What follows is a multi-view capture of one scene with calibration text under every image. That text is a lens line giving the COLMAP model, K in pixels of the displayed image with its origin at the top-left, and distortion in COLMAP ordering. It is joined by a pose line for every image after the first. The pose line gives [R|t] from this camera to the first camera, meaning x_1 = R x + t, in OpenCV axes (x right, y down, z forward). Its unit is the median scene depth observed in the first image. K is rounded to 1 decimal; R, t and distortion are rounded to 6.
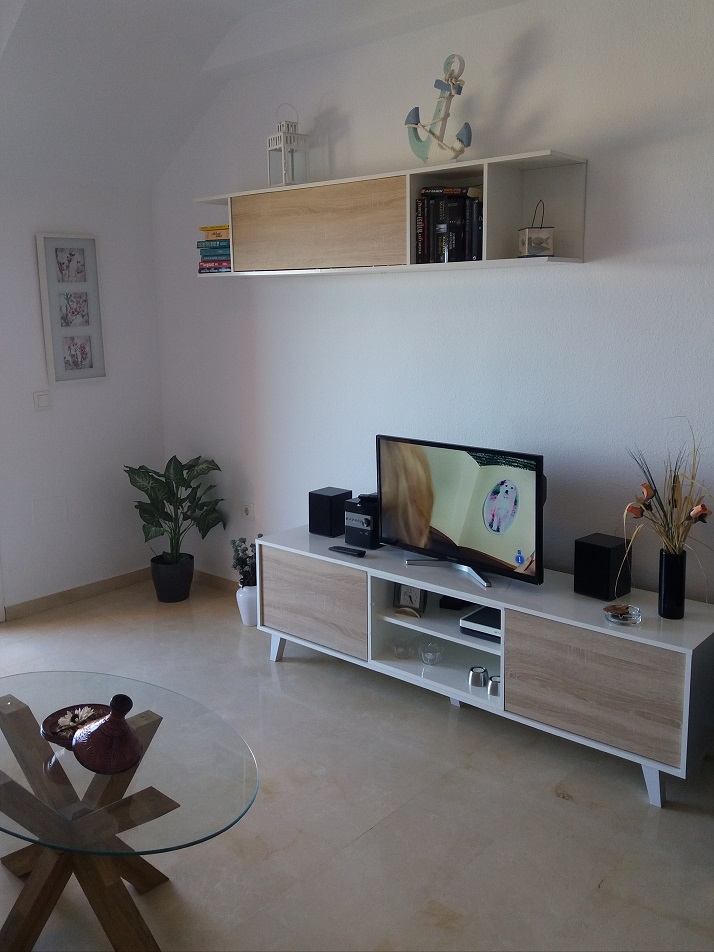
lens RADIAL K [[833.6, 0, 357.0], [0, 833.6, 476.0], [0, 0, 1]] dist [0.263116, -0.586290]
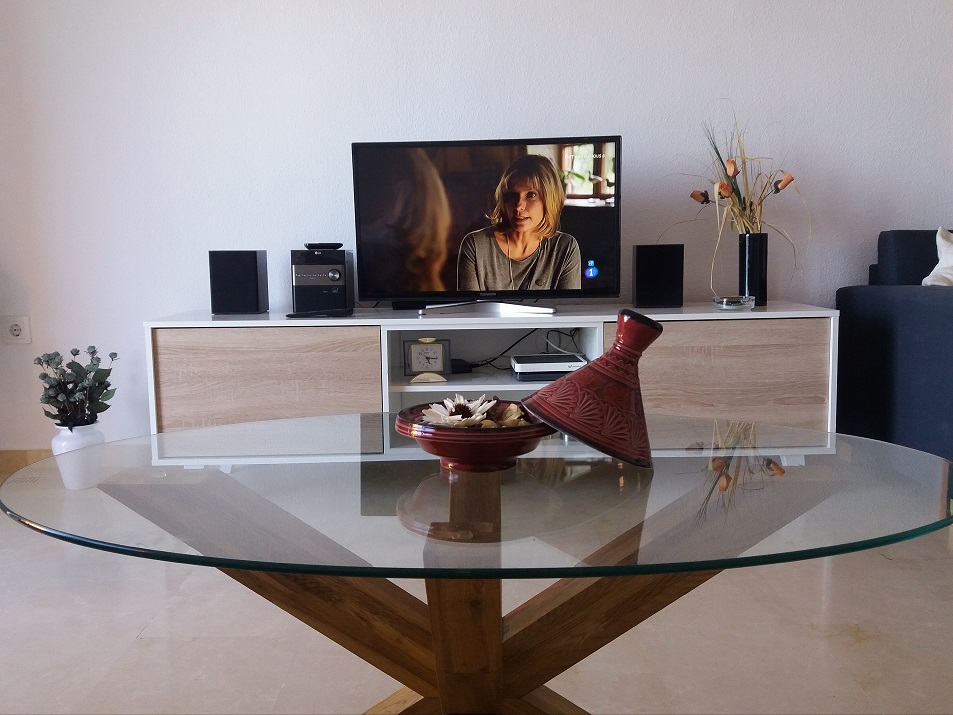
lens RADIAL K [[834.5, 0, 476.5], [0, 834.5, 357.5], [0, 0, 1]] dist [0.263116, -0.586290]
pose [[0.770554, -0.084138, 0.631796, -0.374657], [0.127506, 0.991560, -0.023460, 0.165413], [-0.624490, 0.098635, 0.774779, 0.387921]]
